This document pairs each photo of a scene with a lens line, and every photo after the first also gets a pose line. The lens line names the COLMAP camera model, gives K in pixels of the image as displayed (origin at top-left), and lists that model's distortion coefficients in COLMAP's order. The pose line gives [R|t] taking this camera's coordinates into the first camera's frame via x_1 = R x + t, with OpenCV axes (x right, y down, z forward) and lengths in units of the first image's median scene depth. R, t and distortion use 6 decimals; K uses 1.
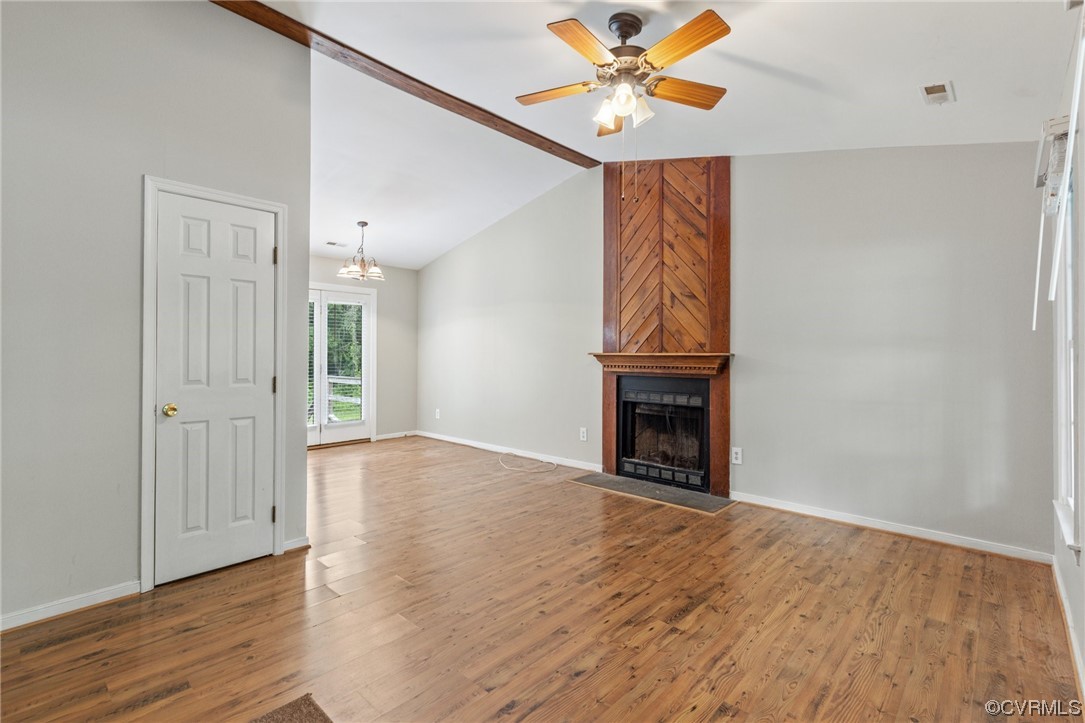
lens RADIAL K [[496.8, 0, 537.0], [0, 496.8, 361.7], [0, 0, 1]] dist [0.007292, -0.003572]
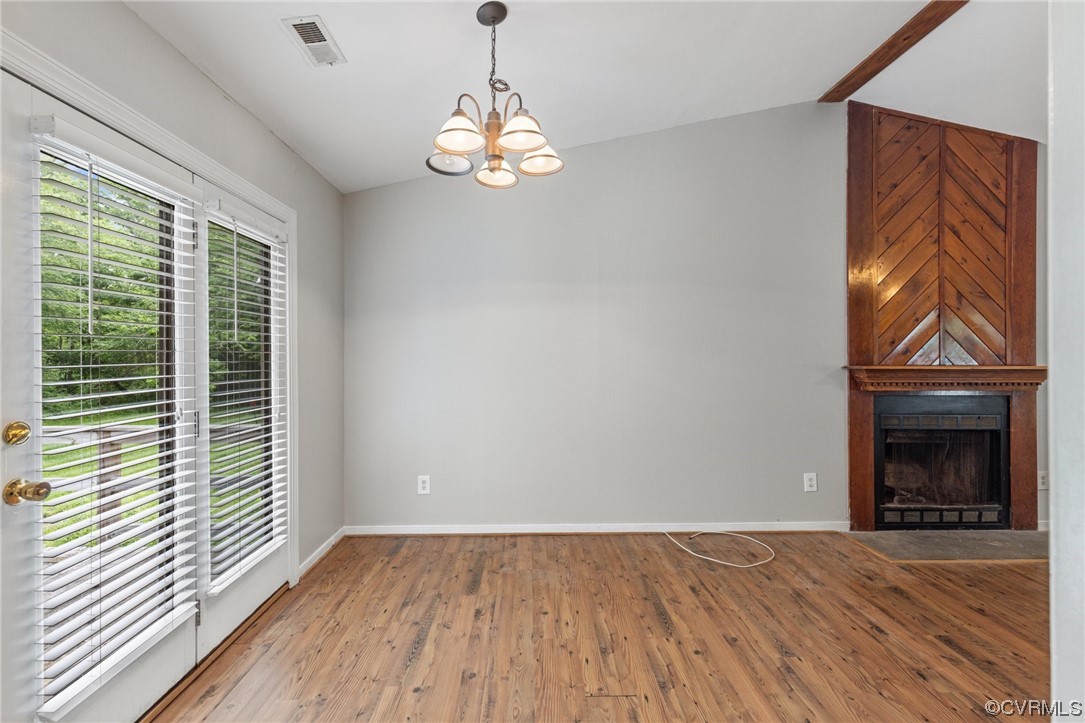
lens RADIAL K [[496.8, 0, 544.7], [0, 496.8, 361.7], [0, 0, 1]] dist [0.007292, -0.003572]
pose [[0.708241, -0.014308, 0.705825, -0.771716], [0.014659, 0.999877, 0.005560, -0.037372], [-0.705818, 0.006409, 0.708364, 0.894069]]
